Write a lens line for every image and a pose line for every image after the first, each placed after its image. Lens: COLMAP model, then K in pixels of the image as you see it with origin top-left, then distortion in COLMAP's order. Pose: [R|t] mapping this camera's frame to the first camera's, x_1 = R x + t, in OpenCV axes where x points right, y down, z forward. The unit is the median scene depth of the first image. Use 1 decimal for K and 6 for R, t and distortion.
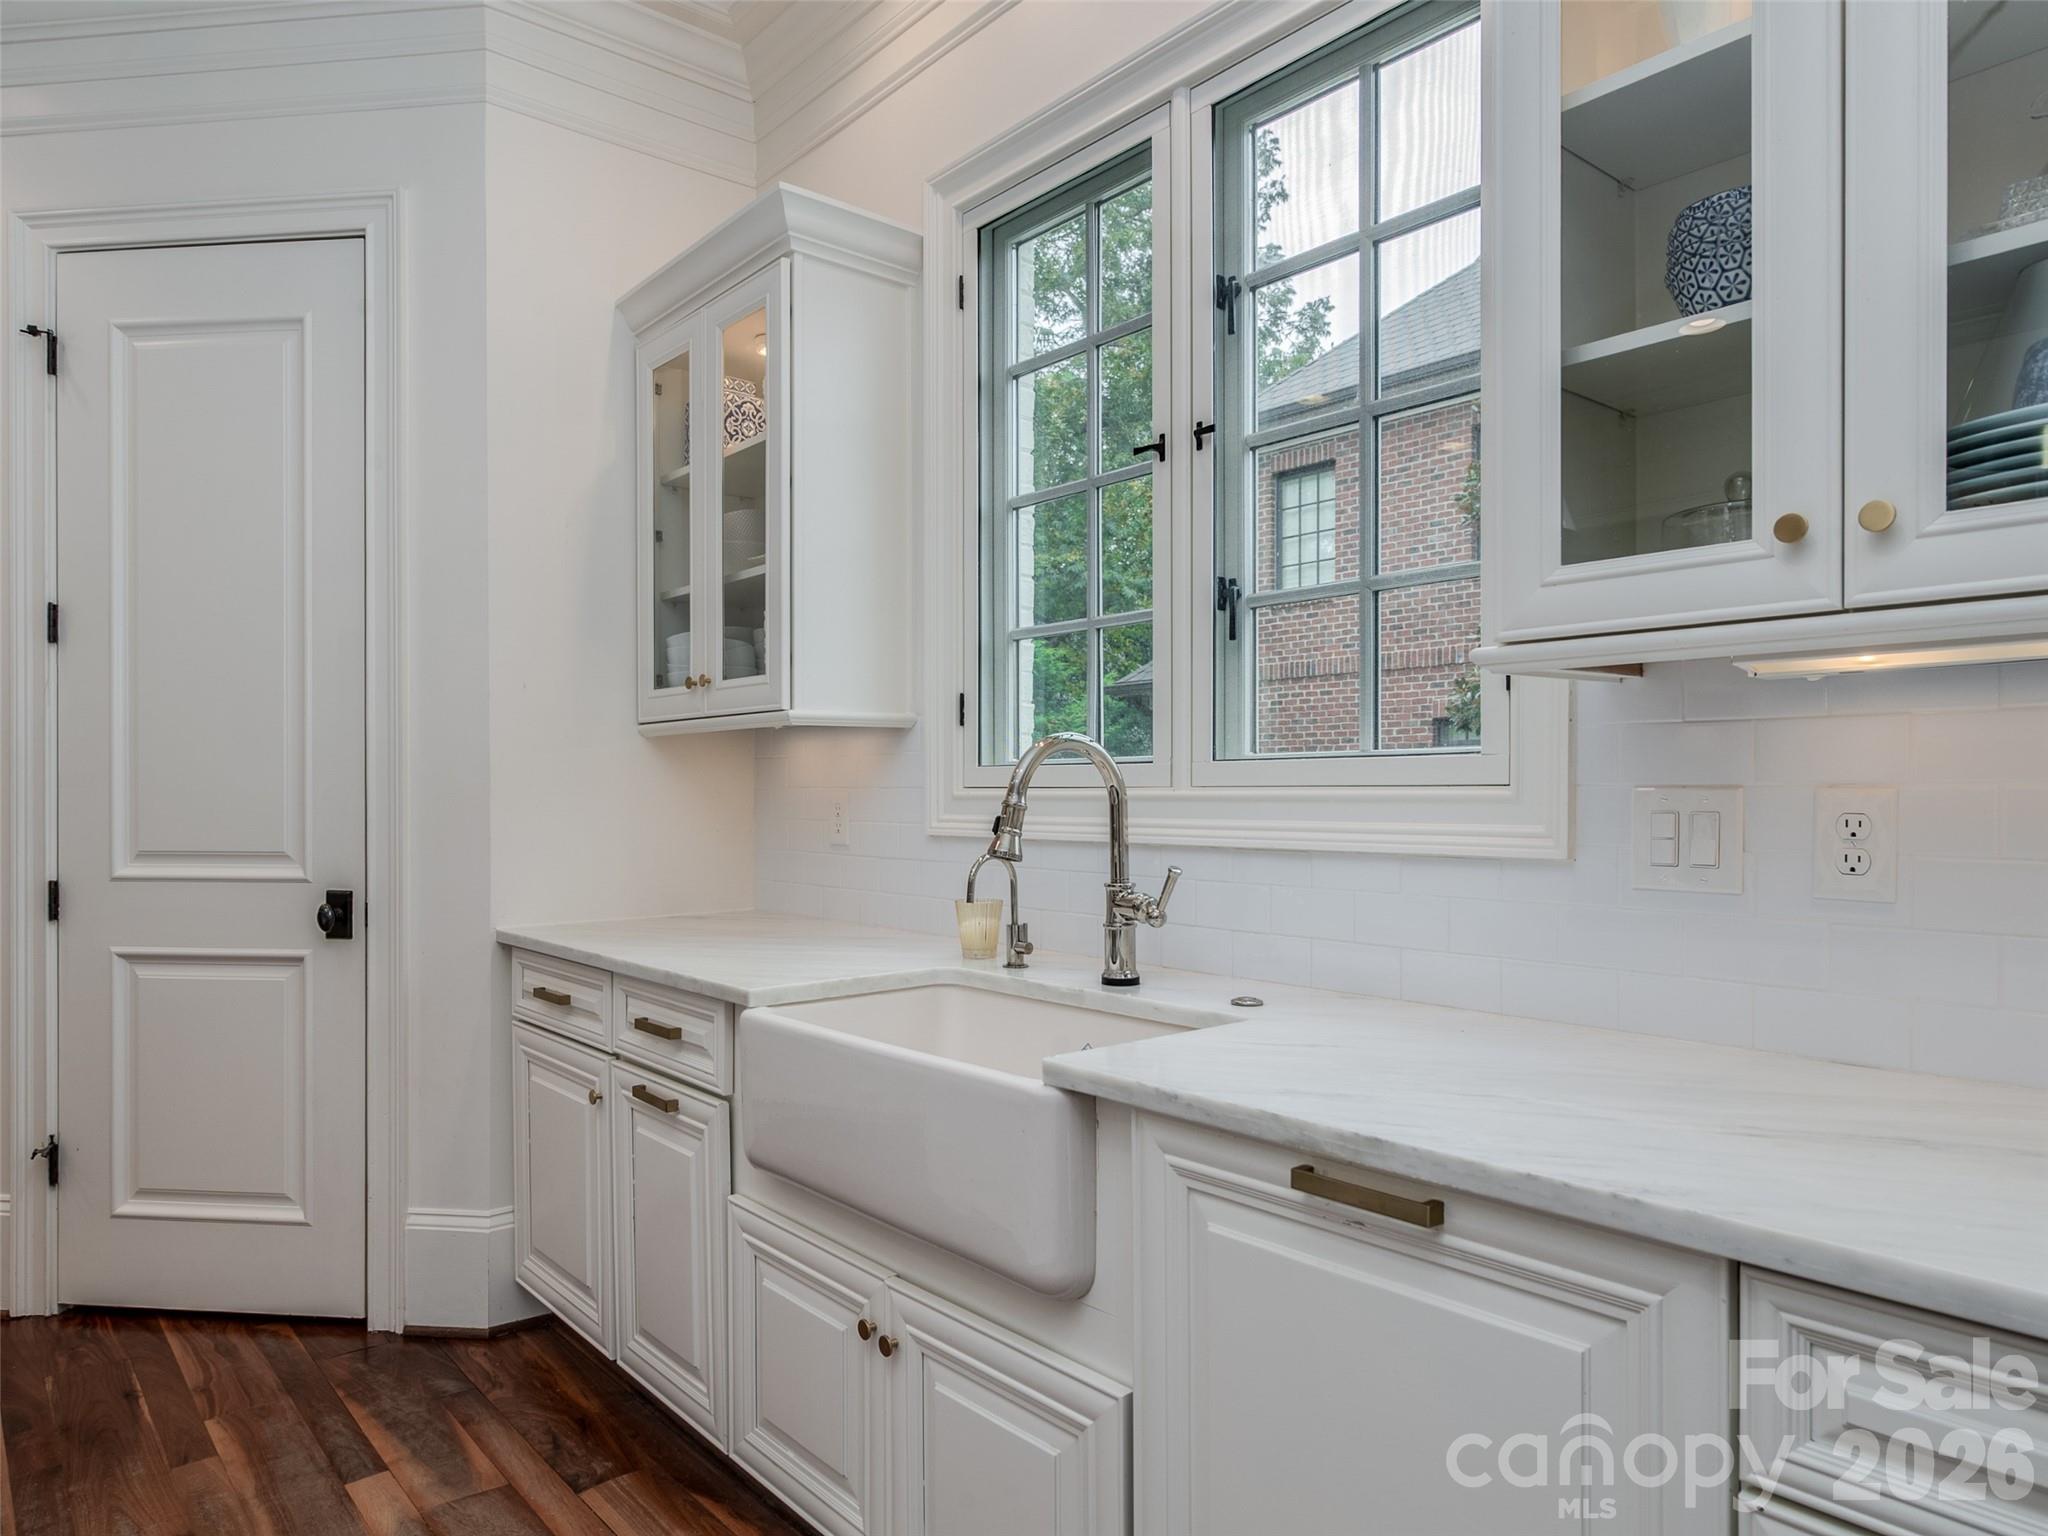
lens RADIAL K [[1316.4, 0, 944.8], [0, 1316.4, 803.5], [0, 0, 1]] dist [0.008277, -0.000989]
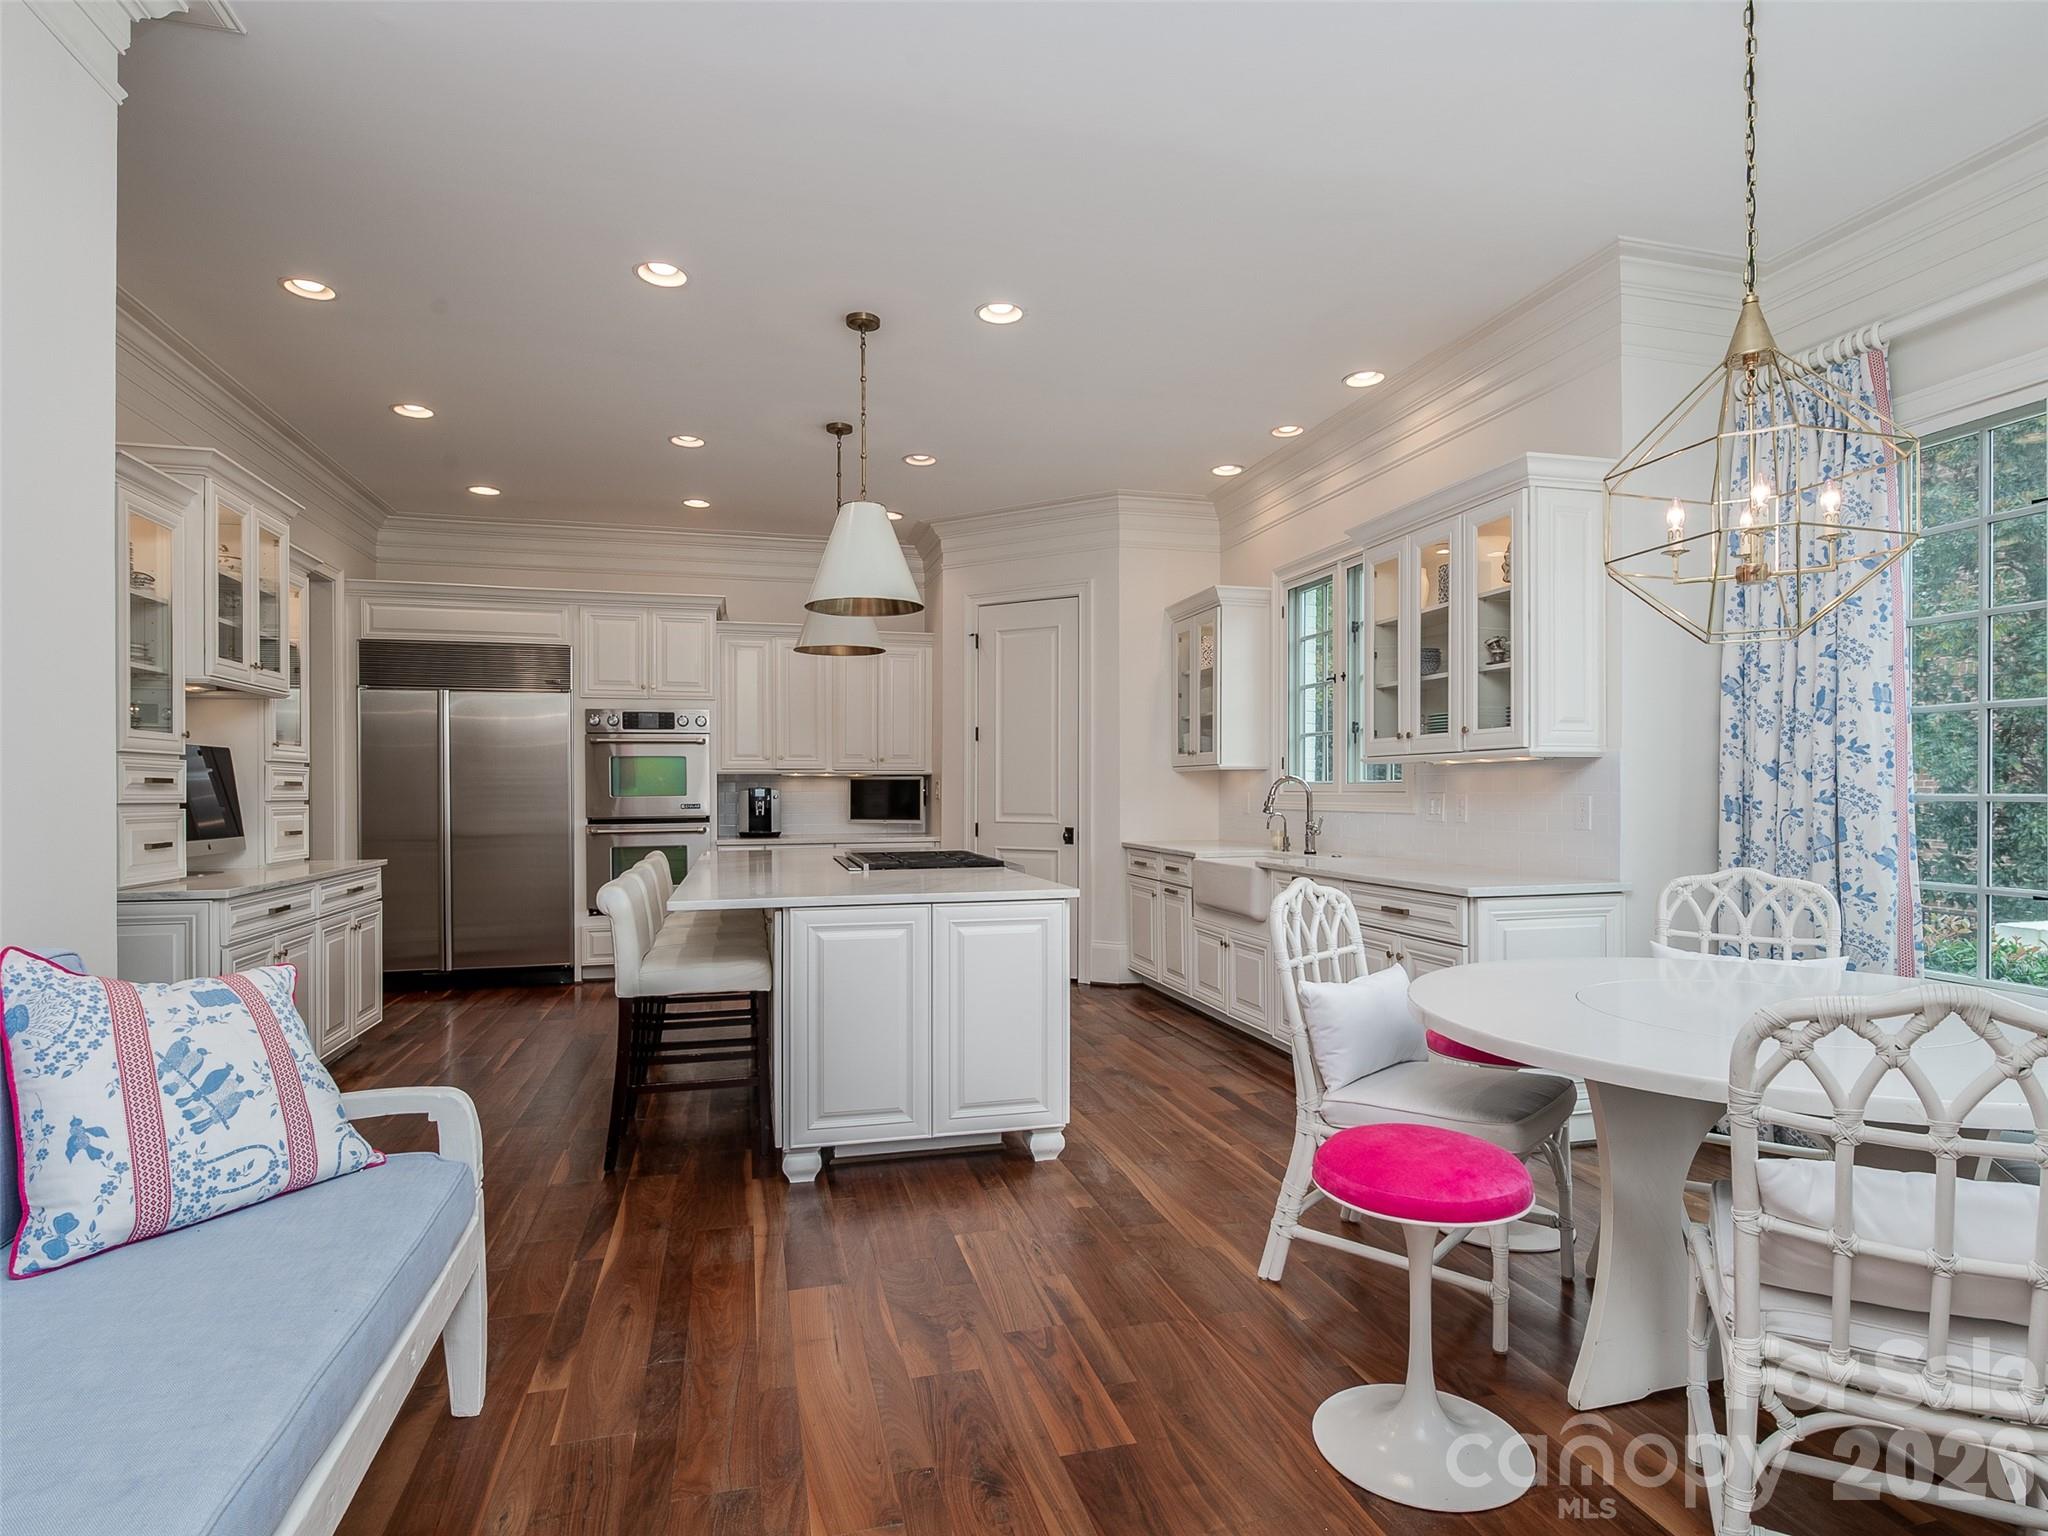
lens RADIAL K [[1097.1, 0, 1027.5], [0, 1097.1, 776.8], [0, 0, 1]] dist [-0.002033, -0.000662]
pose [[0.918951, -0.004225, -0.394348, 0.419815], [-0.003107, 0.999834, -0.017953, 0.000171], [0.394358, 0.017723, 0.918786, -1.301276]]
